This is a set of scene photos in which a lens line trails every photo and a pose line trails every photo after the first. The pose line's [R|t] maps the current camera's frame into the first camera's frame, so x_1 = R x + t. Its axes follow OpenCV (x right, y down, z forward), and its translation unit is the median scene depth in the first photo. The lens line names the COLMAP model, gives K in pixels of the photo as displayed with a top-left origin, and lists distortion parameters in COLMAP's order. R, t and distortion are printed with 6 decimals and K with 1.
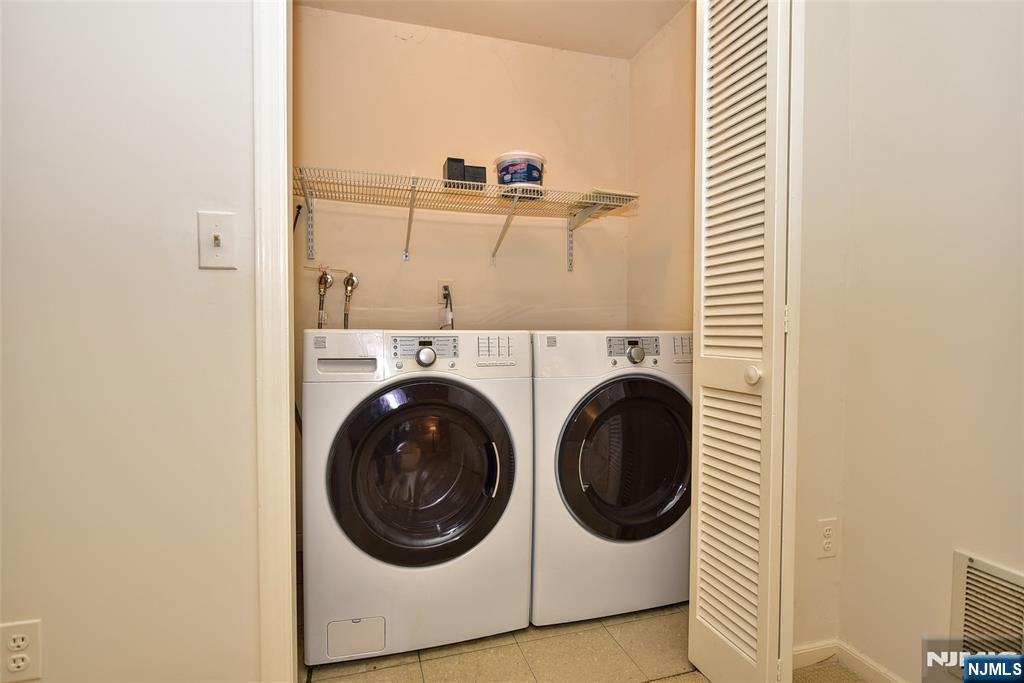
lens RADIAL K [[528.6, 0, 512.0], [0, 528.6, 341.5], [0, 0, 1]] dist [0.000235, 0.000006]
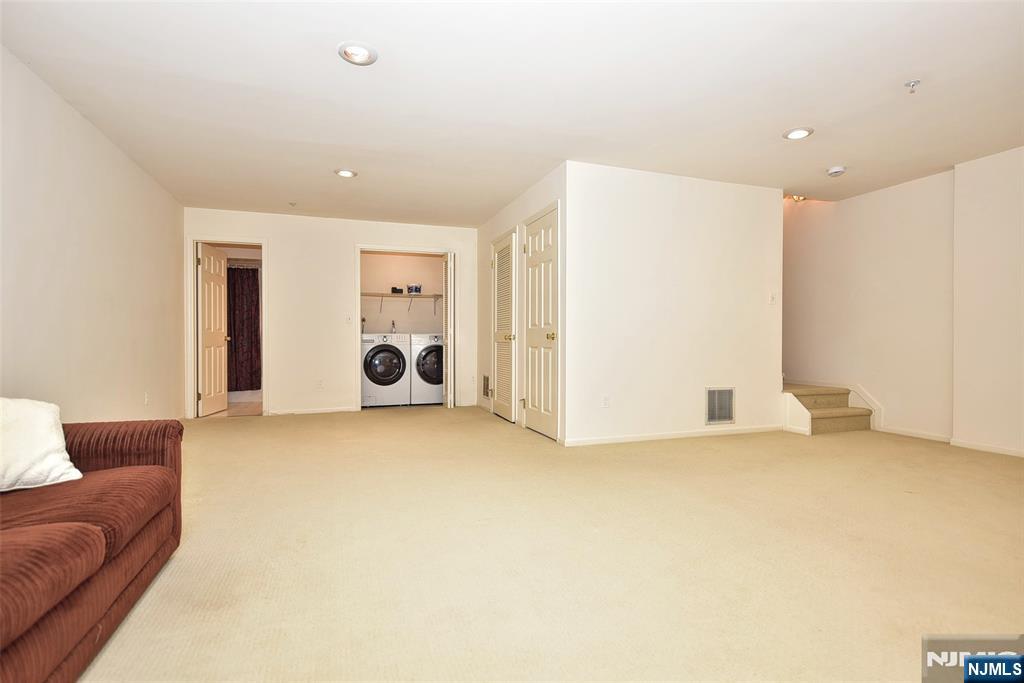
lens RADIAL K [[516.5, 0, 512.0], [0, 516.5, 341.5], [0, 0, 1]] dist [0.000410, 0.000003]
pose [[0.998329, -0.000300, 0.057789, 0.604746], [0.001469, 0.999795, -0.020178, 0.123112], [-0.057771, 0.020229, 0.998125, -3.158733]]
